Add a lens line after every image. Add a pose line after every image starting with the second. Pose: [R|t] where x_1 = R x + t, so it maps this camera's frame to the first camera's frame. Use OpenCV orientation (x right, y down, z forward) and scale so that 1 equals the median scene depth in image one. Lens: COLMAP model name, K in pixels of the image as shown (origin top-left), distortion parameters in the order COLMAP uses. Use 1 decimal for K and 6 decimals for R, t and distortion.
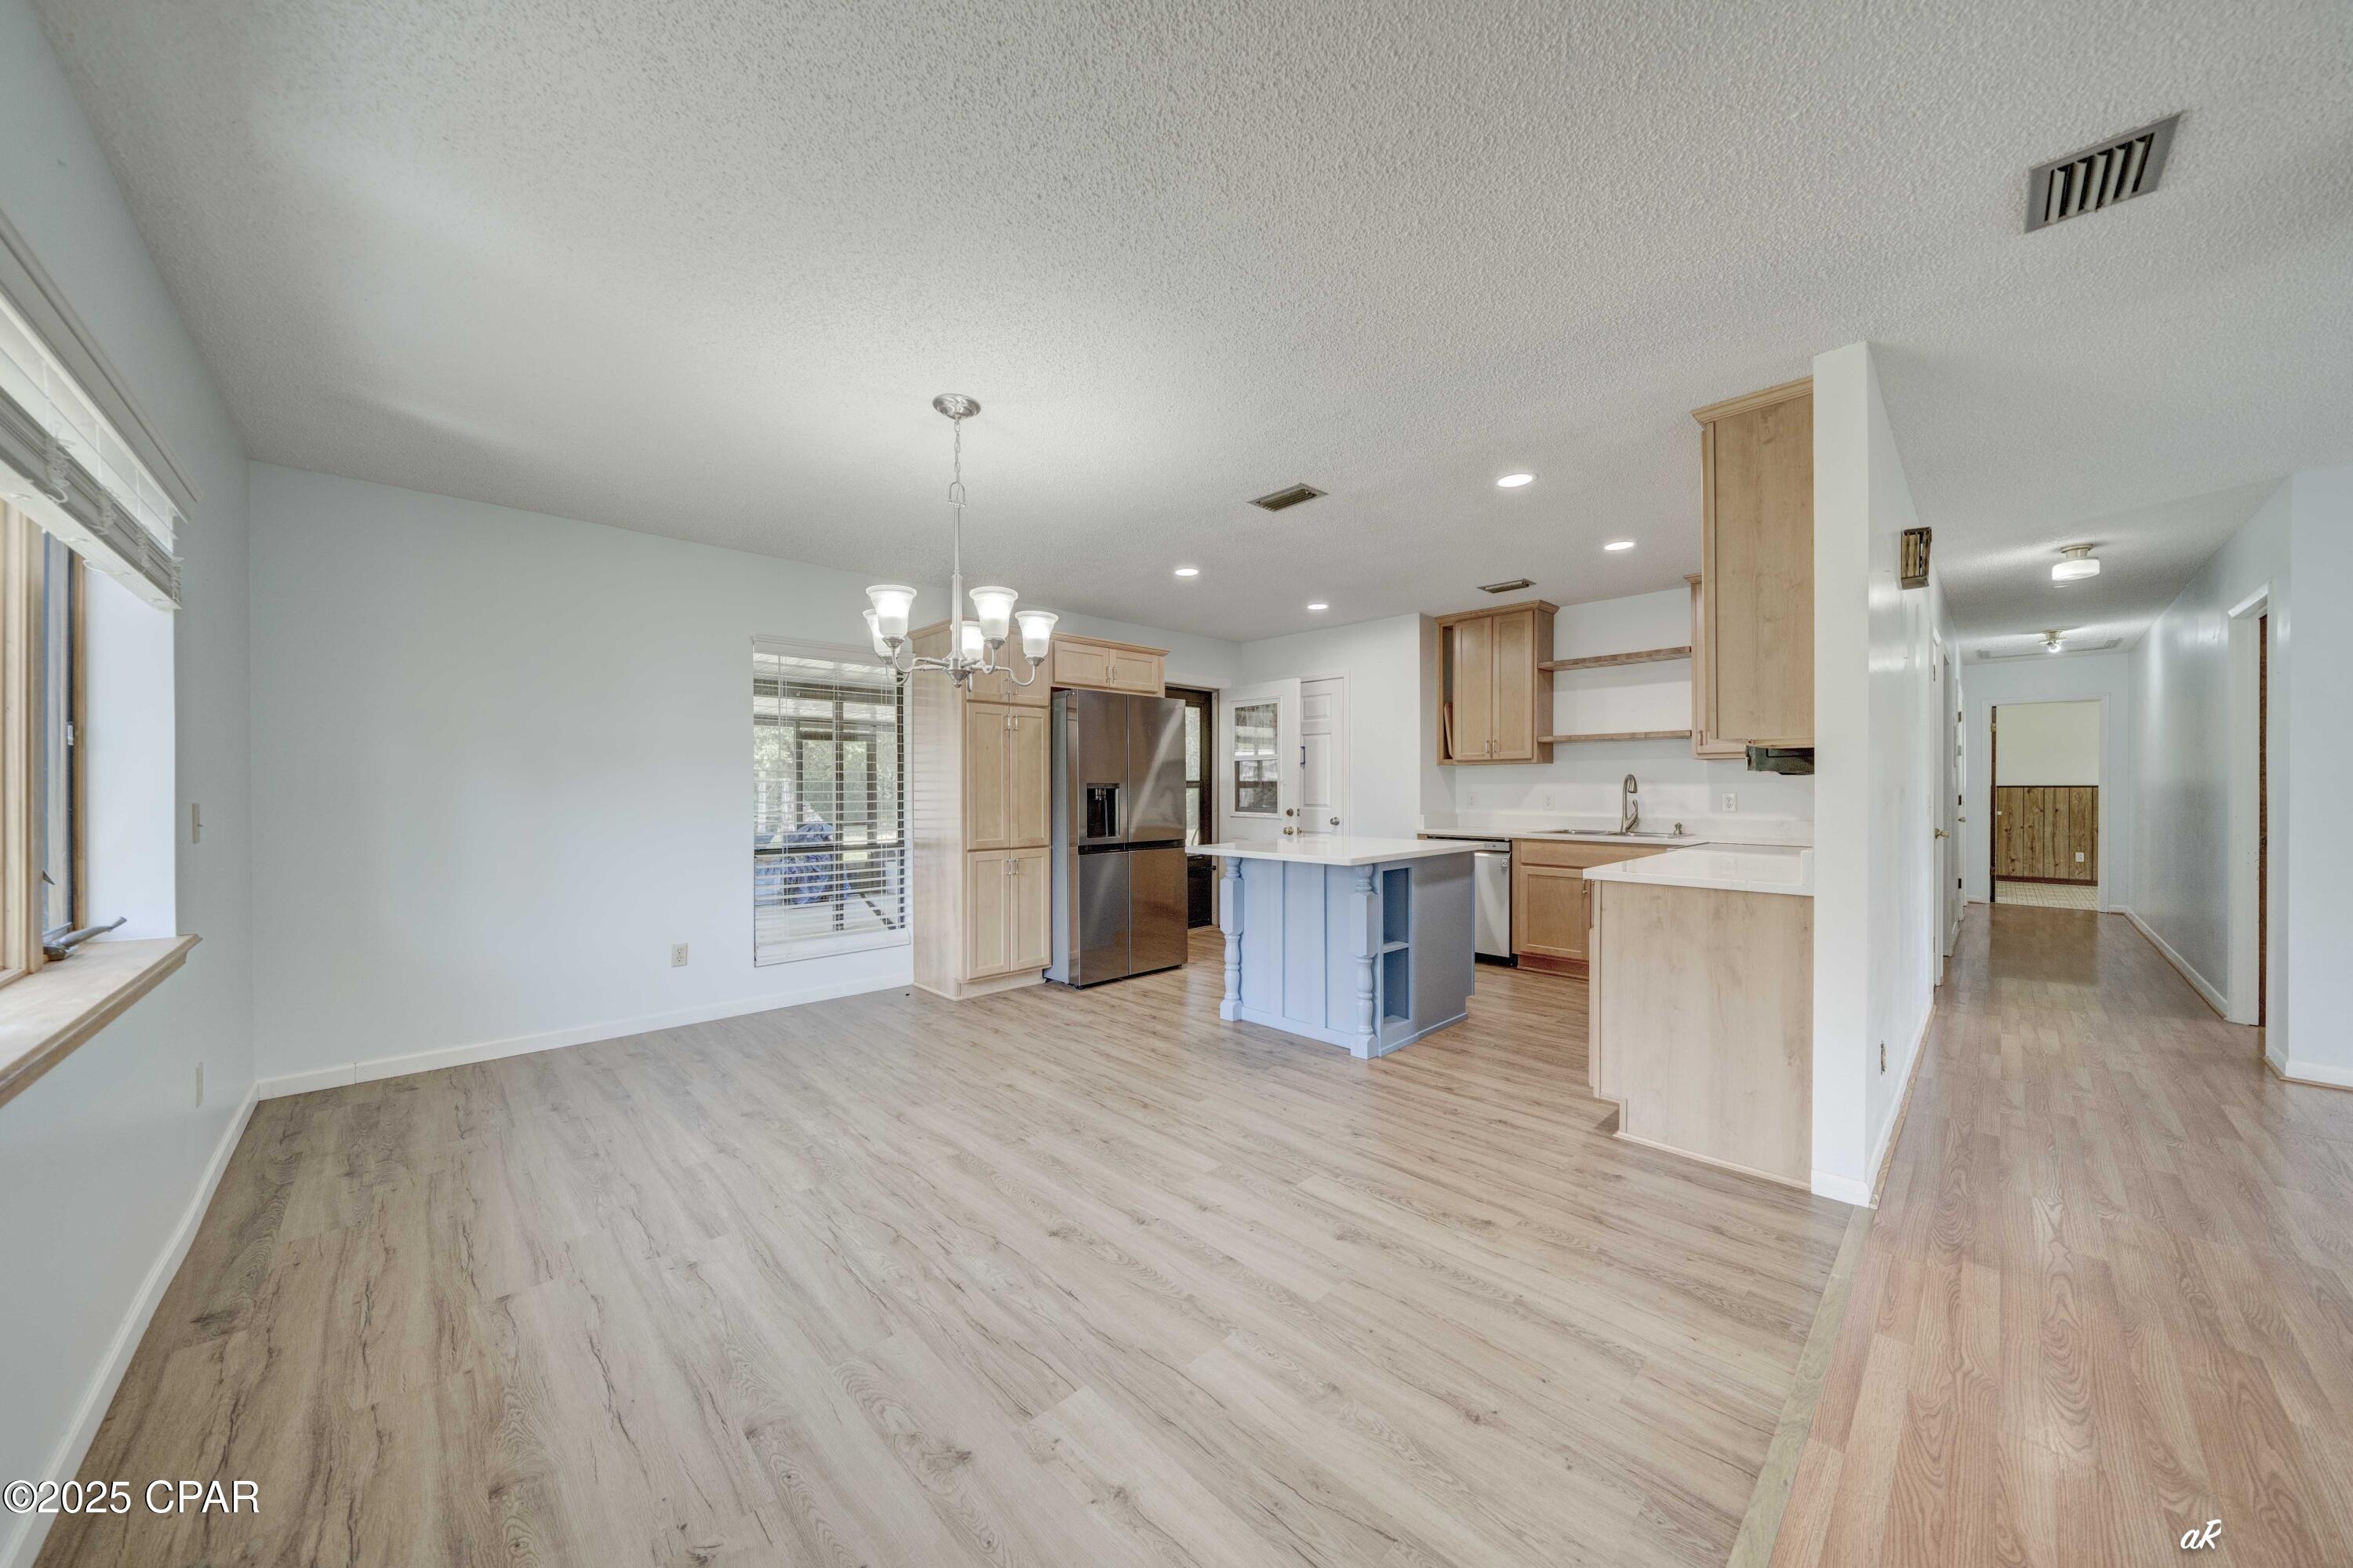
lens RADIAL K [[799.0, 0, 1193.5], [0, 799.0, 797.9], [0, 0, 1]] dist [-0.004427, -0.000632]
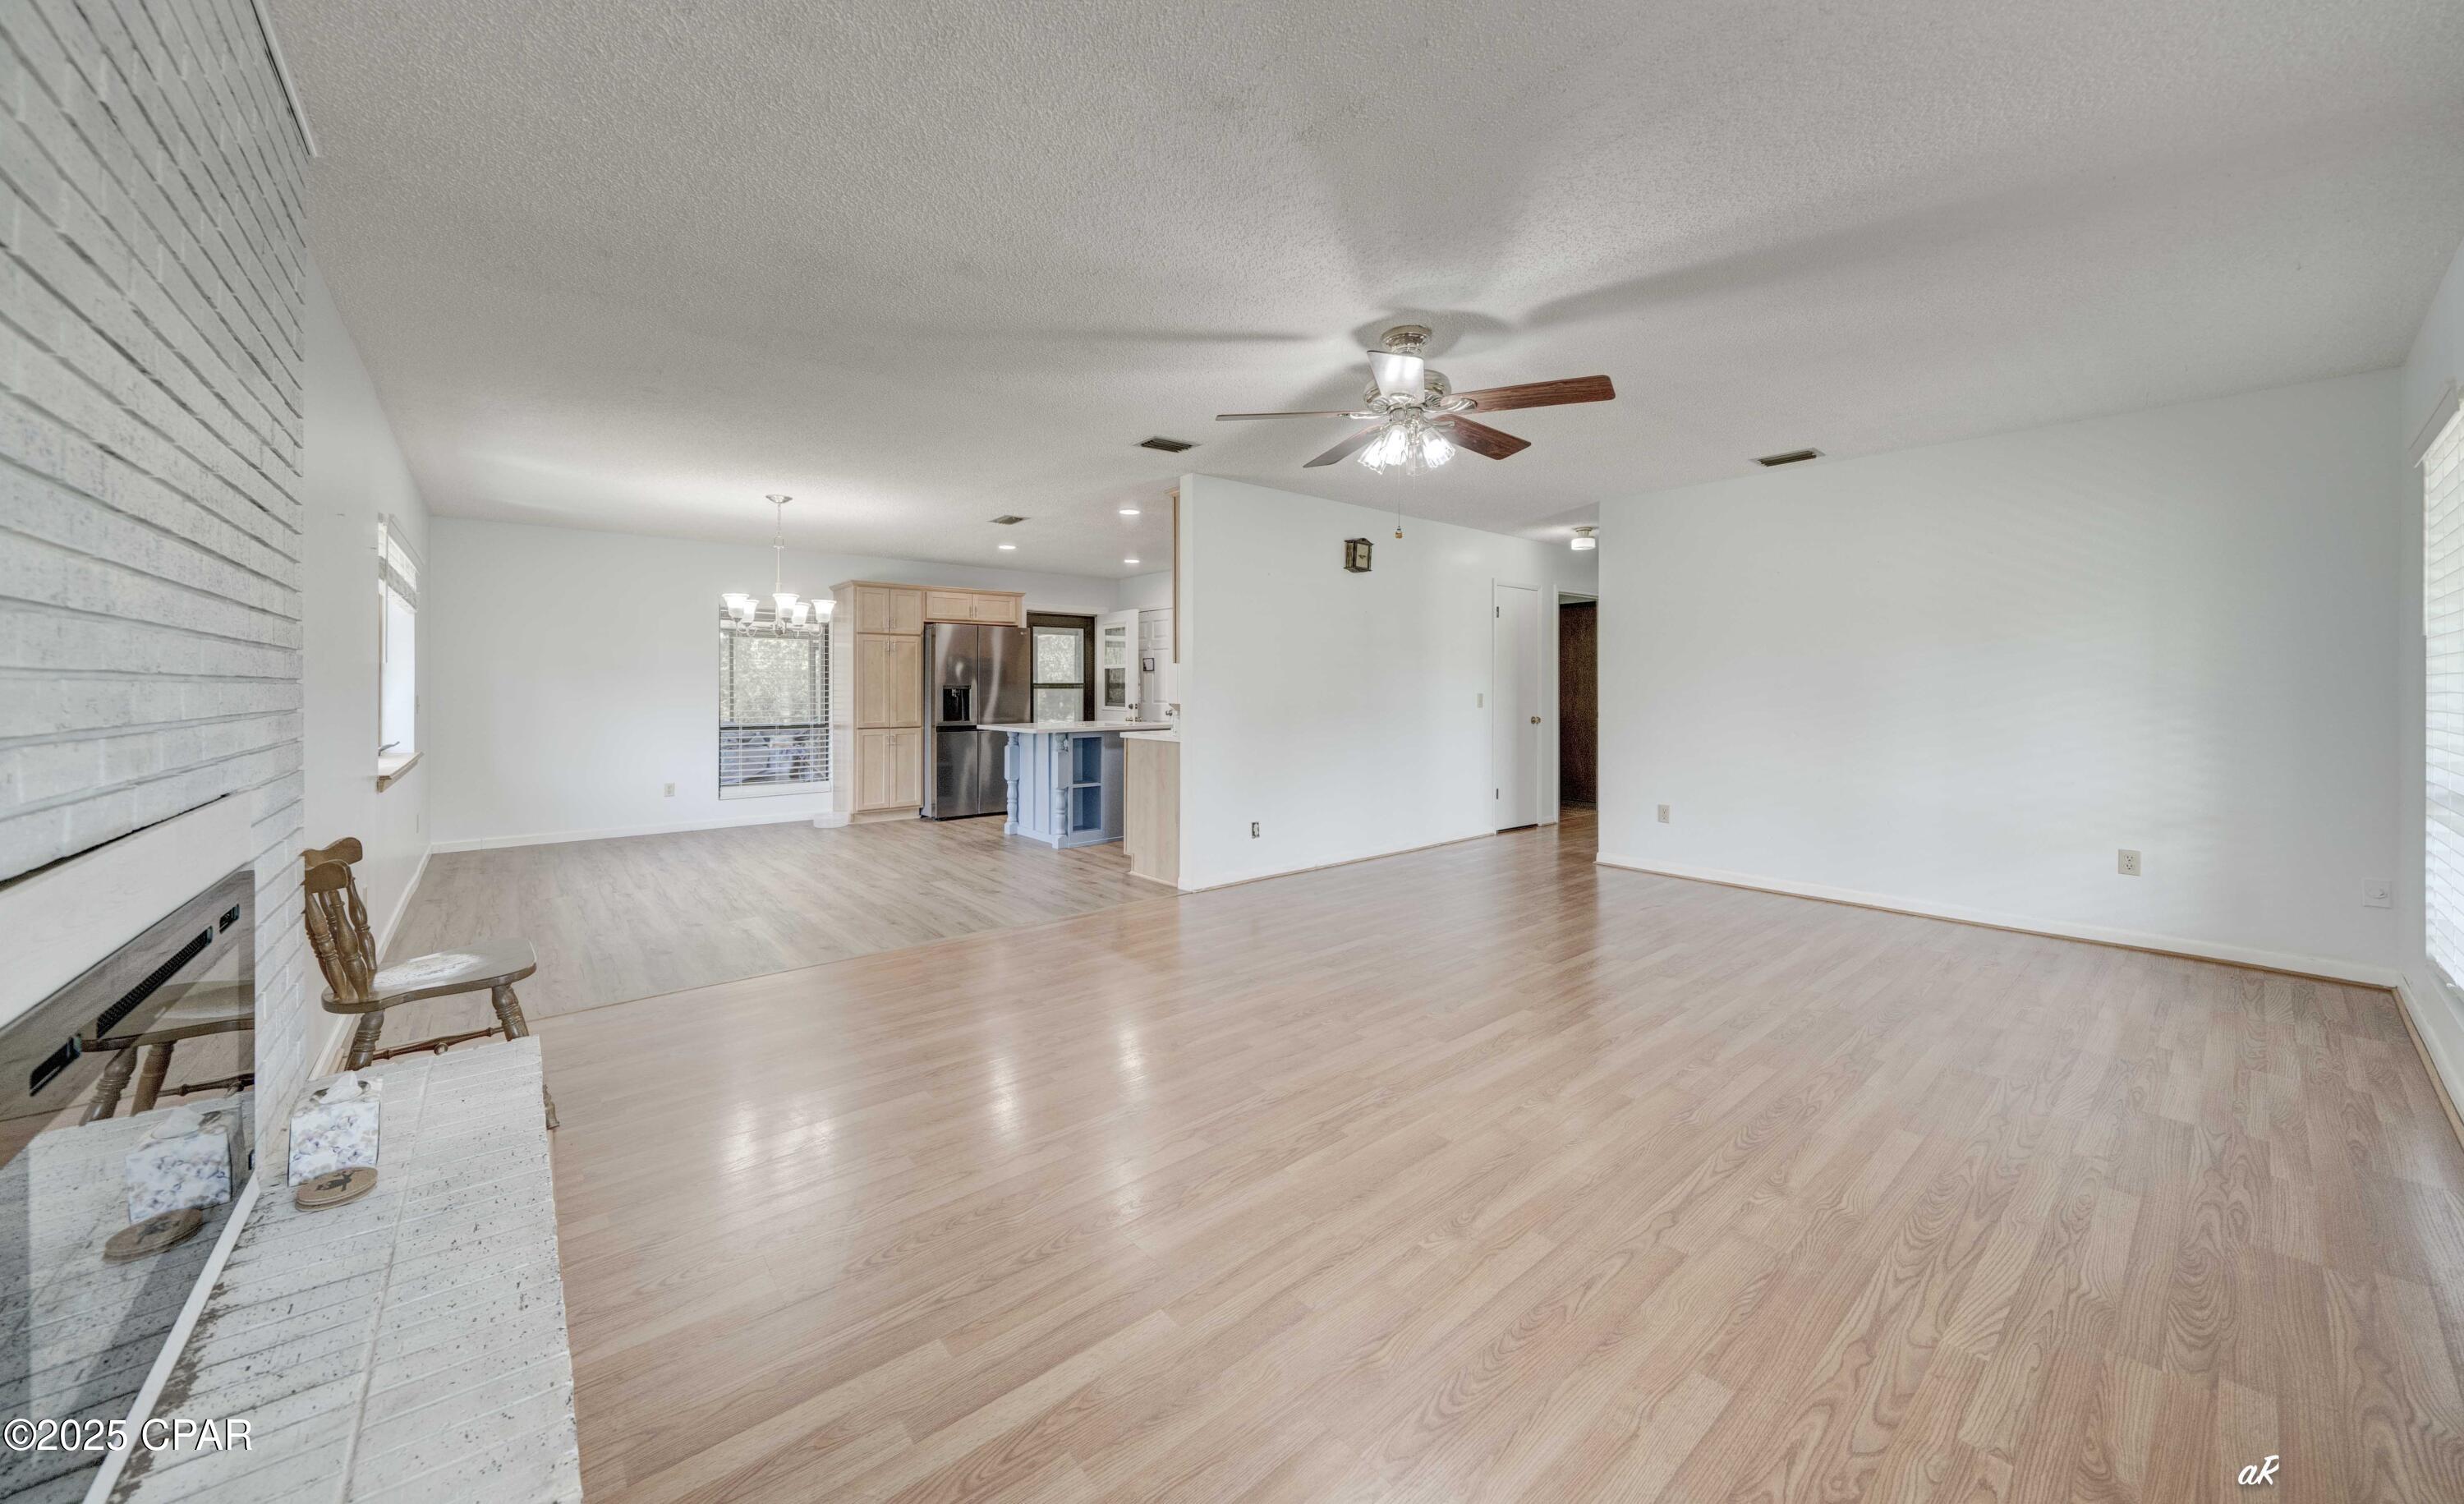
lens RADIAL K [[844.4, 0, 1298.1], [0, 844.4, 696.7], [0, 0, 1]] dist [-0.009053, -0.000223]
pose [[0.999767, 0.002277, -0.021463, 0.574084], [-0.002325, 0.999995, -0.002175, 0.004914], [0.021458, 0.002225, 0.999767, -0.588507]]
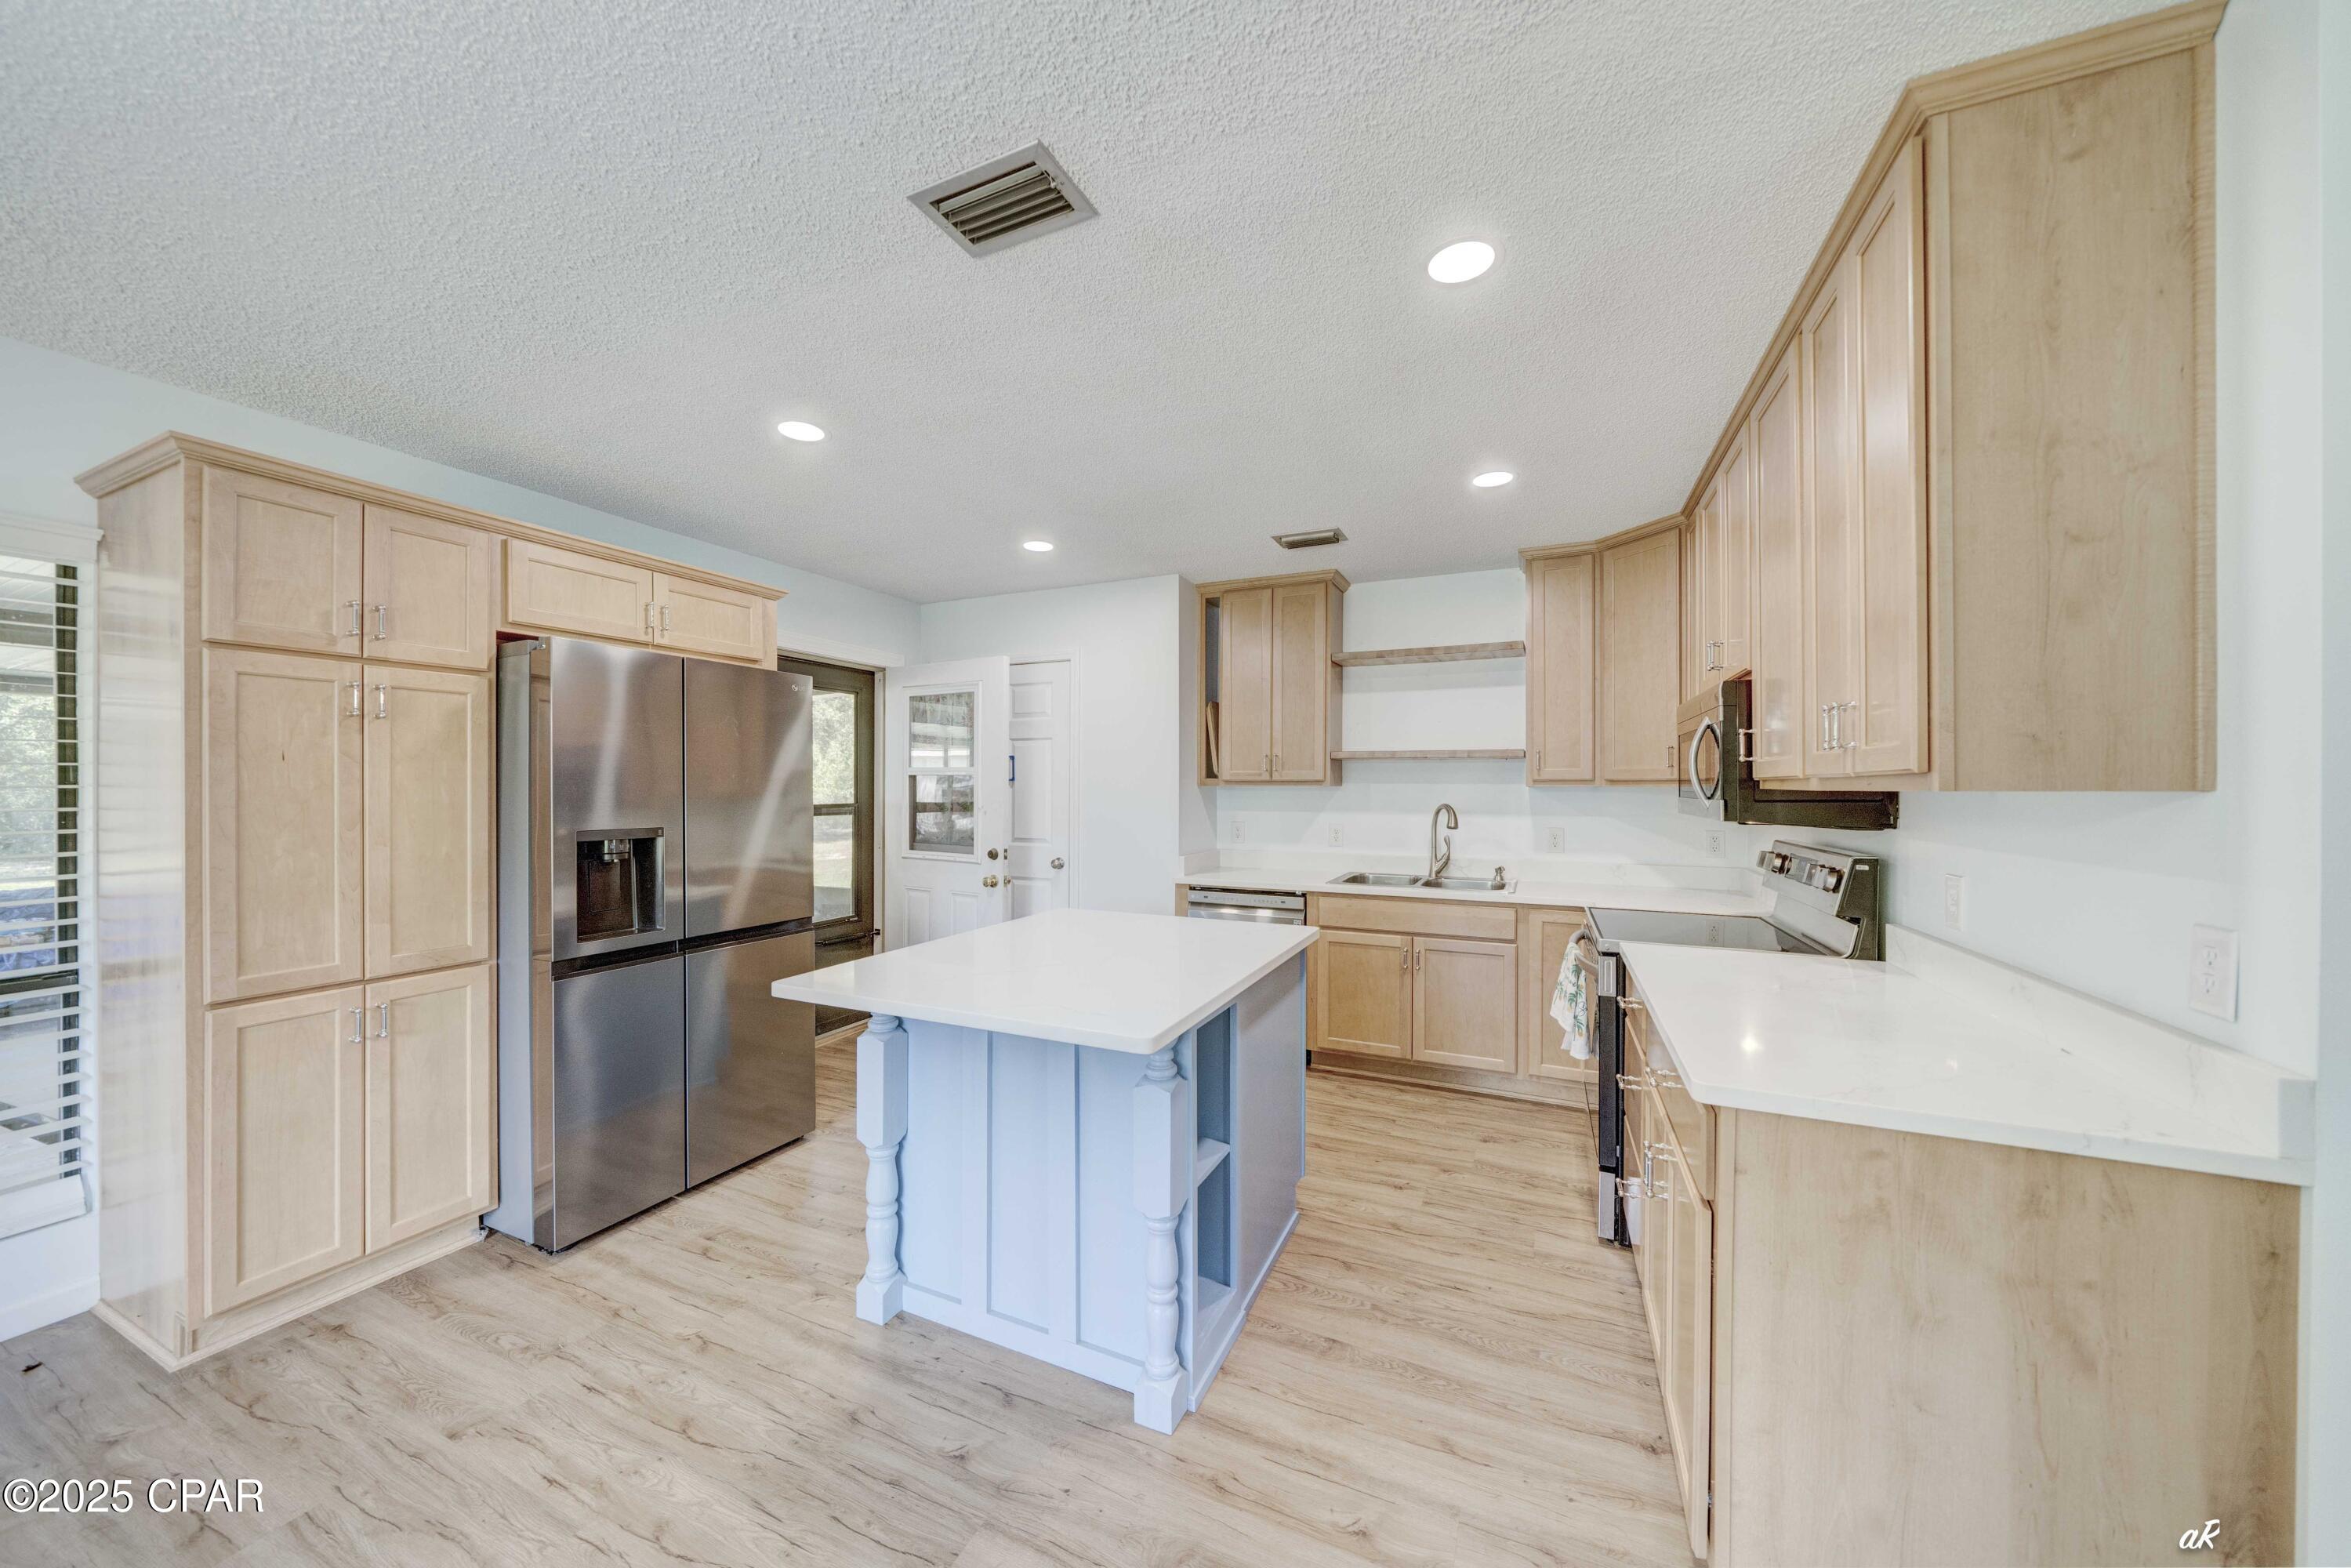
lens RADIAL K [[798.3, 0, 1181.3], [0, 798.3, 791.7], [0, 0, 1]] dist [-0.004427, -0.000632]
pose [[0.935066, 0.003286, 0.354460, 0.039634], [-0.001016, 0.999978, -0.006592, -0.039790], [-0.354473, 0.005804, 0.935048, 0.409108]]
